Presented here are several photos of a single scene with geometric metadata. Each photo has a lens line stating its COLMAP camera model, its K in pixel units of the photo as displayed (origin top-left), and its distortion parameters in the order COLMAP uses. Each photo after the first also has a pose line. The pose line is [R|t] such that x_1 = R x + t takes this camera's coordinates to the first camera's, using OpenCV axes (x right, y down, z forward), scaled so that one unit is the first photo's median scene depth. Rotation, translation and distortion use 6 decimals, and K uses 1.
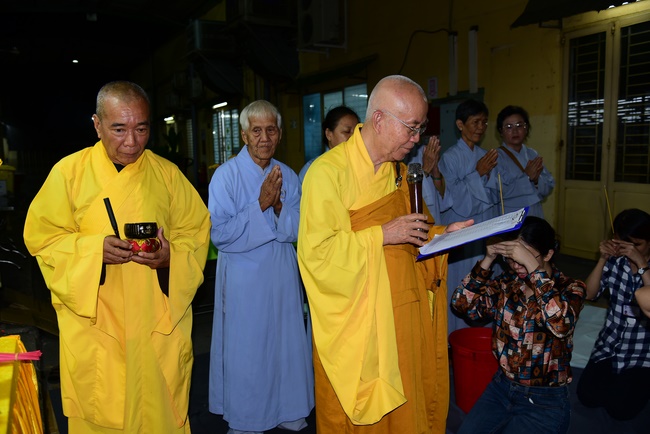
lens RADIAL K [[538.9, 0, 317.8], [0, 538.9, 219.3], [0, 0, 1]] dist [-0.031062, 0.009864]
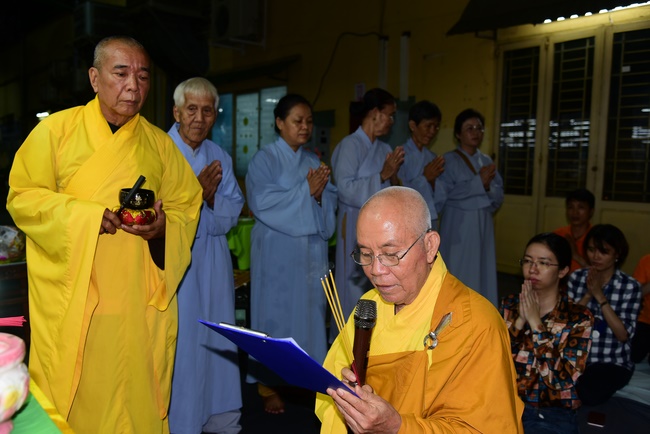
lens RADIAL K [[608.7, 0, 309.8], [0, 608.7, 221.9], [0, 0, 1]] dist [-0.017730, 0.000000]
pose [[0.983163, 0.029221, 0.180381, -0.105975], [-0.021928, 0.998865, -0.042292, 0.046957], [-0.181412, 0.037625, 0.982687, -0.037619]]
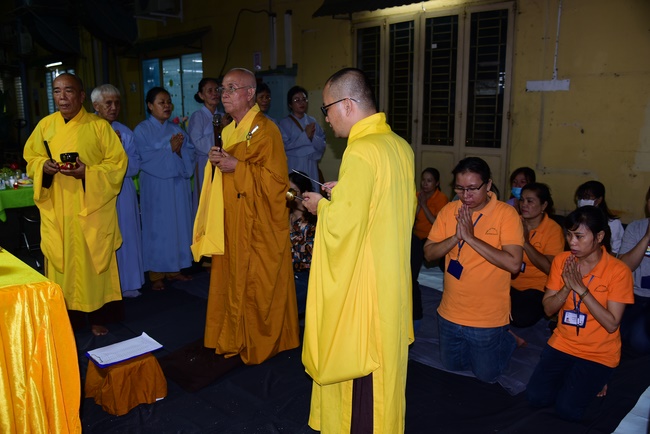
lens RADIAL K [[579.0, 0, 319.2], [0, 579.0, 235.0], [0, 0, 1]] dist [-0.009207, 0.015251]
pose [[0.967203, -0.033339, 0.251808, 0.027608], [0.013154, 0.996593, 0.081421, 0.055420], [-0.253665, -0.075438, 0.964346, -0.491800]]
